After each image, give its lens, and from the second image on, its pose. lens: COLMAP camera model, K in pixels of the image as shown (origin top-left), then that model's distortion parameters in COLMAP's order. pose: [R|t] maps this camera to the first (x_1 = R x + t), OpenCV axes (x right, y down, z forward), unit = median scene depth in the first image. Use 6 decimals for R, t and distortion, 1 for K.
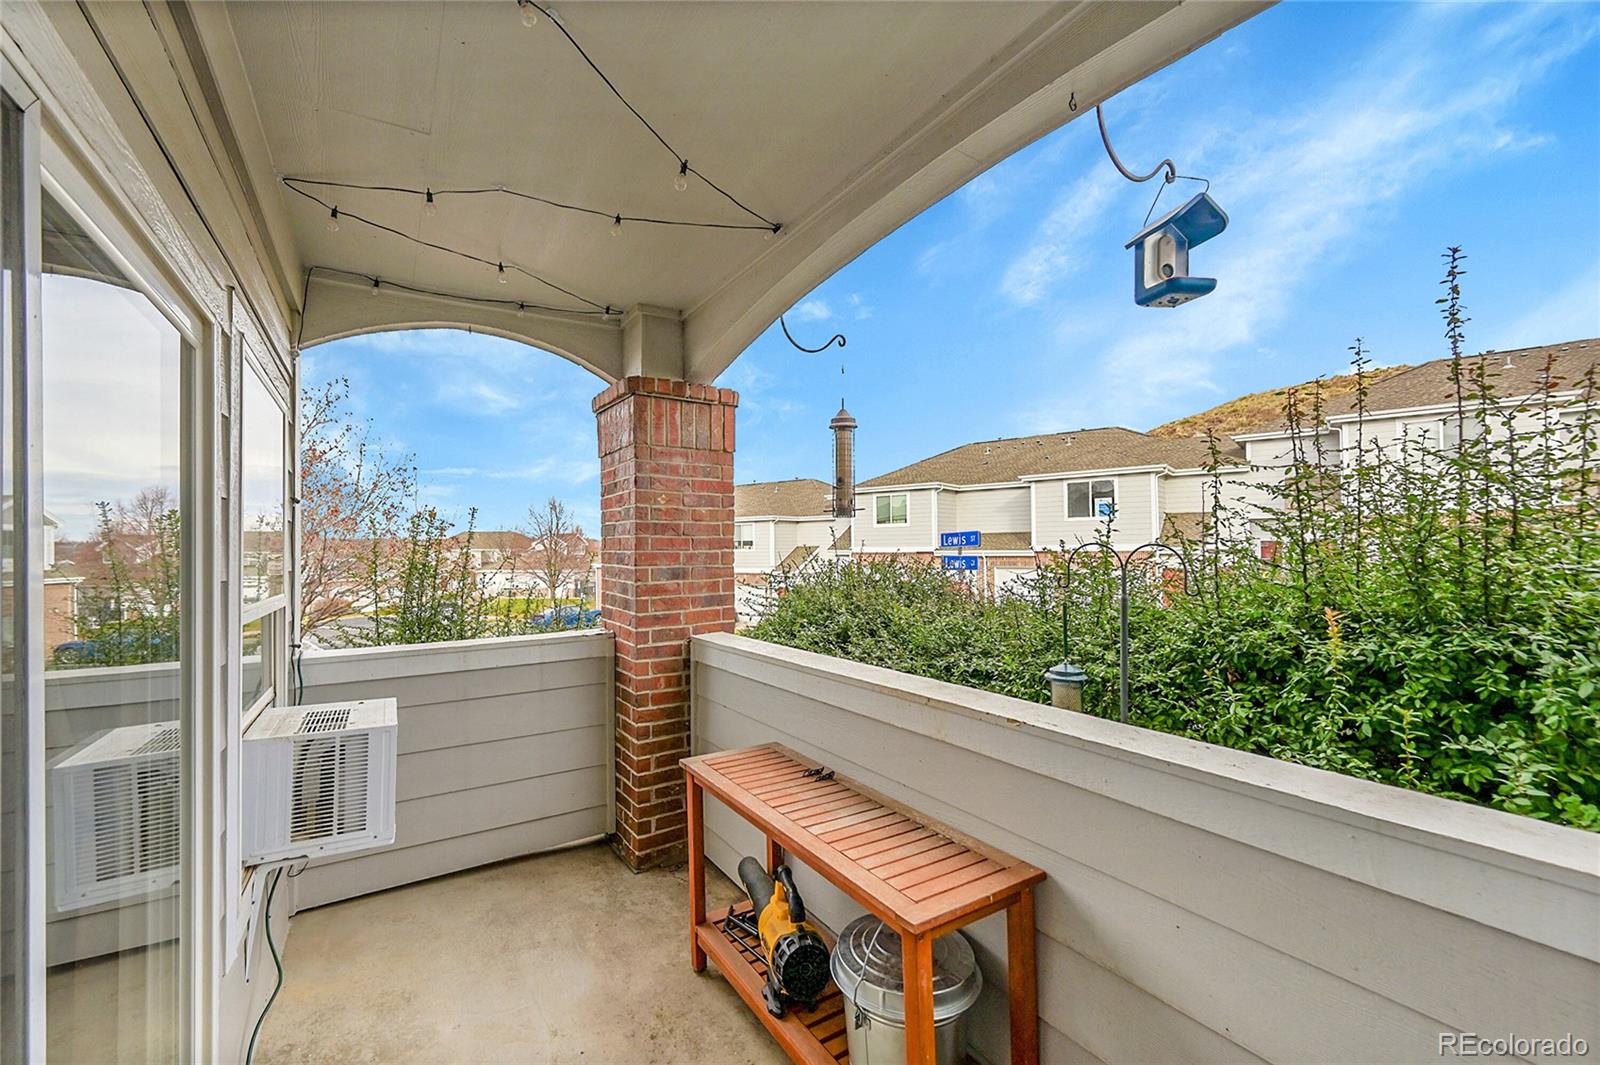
lens RADIAL K [[650.1, 0, 780.9], [0, 650.1, 533.8], [0, 0, 1]] dist [-0.000722, 0.000271]
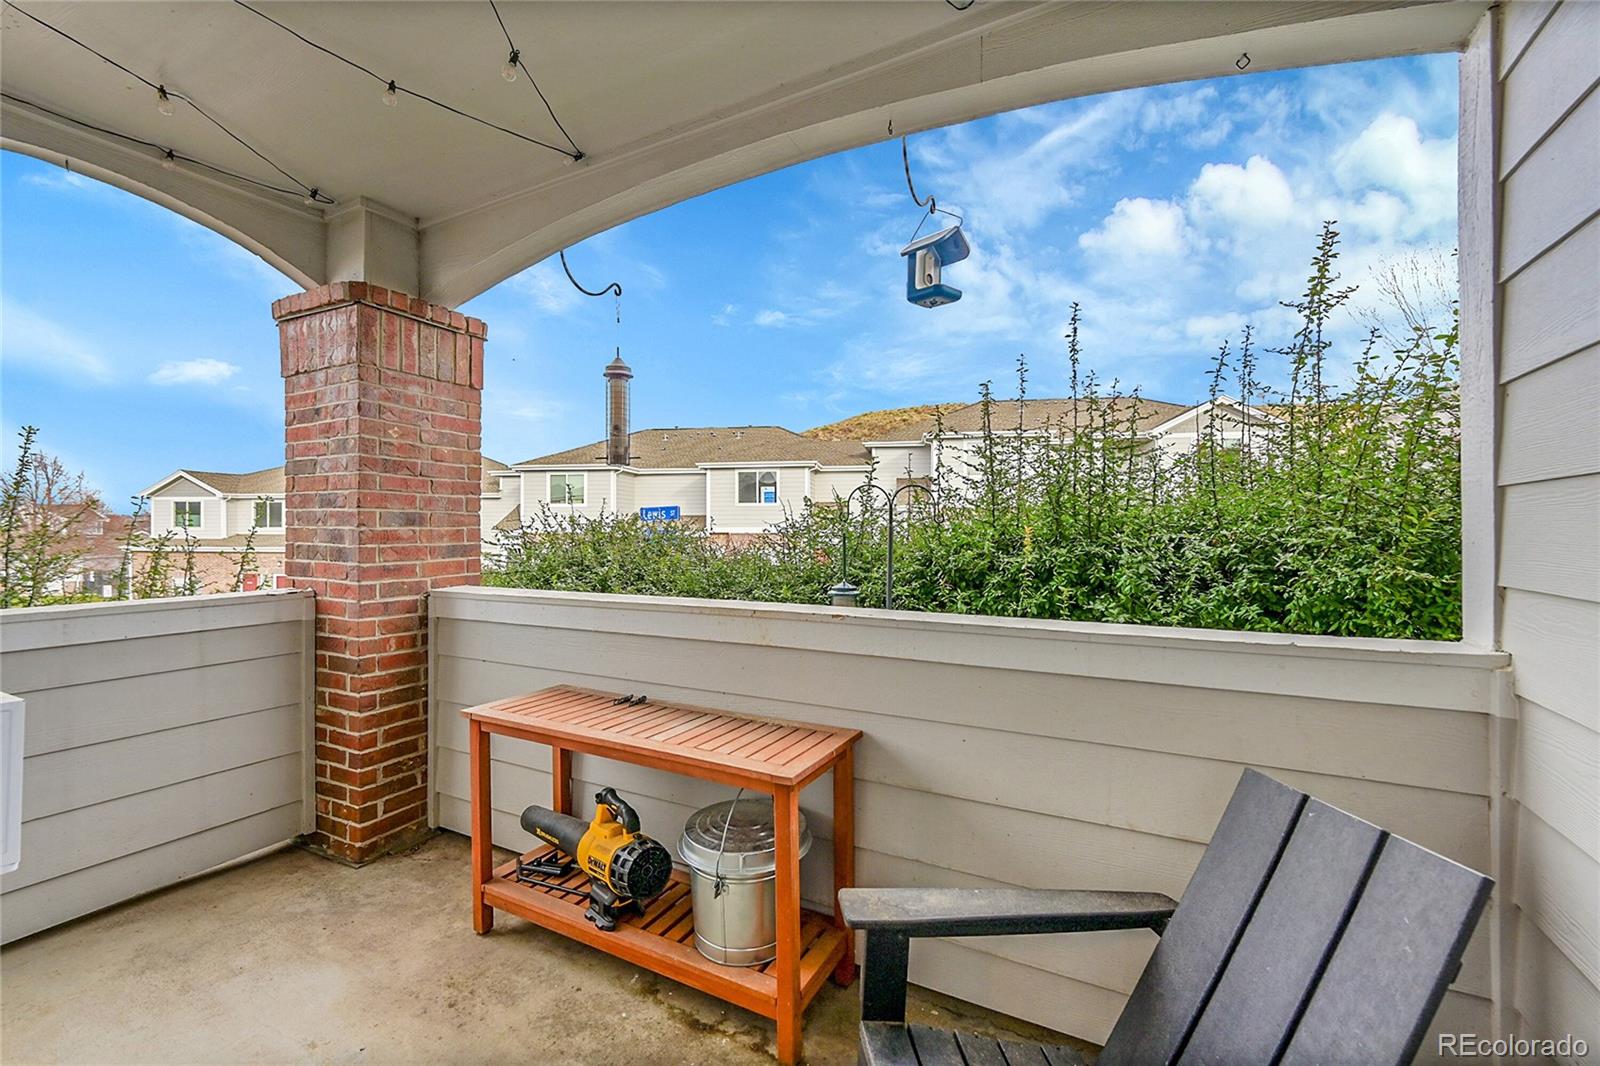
lens RADIAL K [[650.1, 0, 780.9], [0, 650.1, 534.3], [0, 0, 1]] dist [-0.000722, 0.000271]
pose [[0.863247, 0.022412, 0.504283, -0.178766], [-0.029168, 0.999559, 0.005506, 0.064737], [-0.503938, -0.019462, 0.863521, -0.002087]]
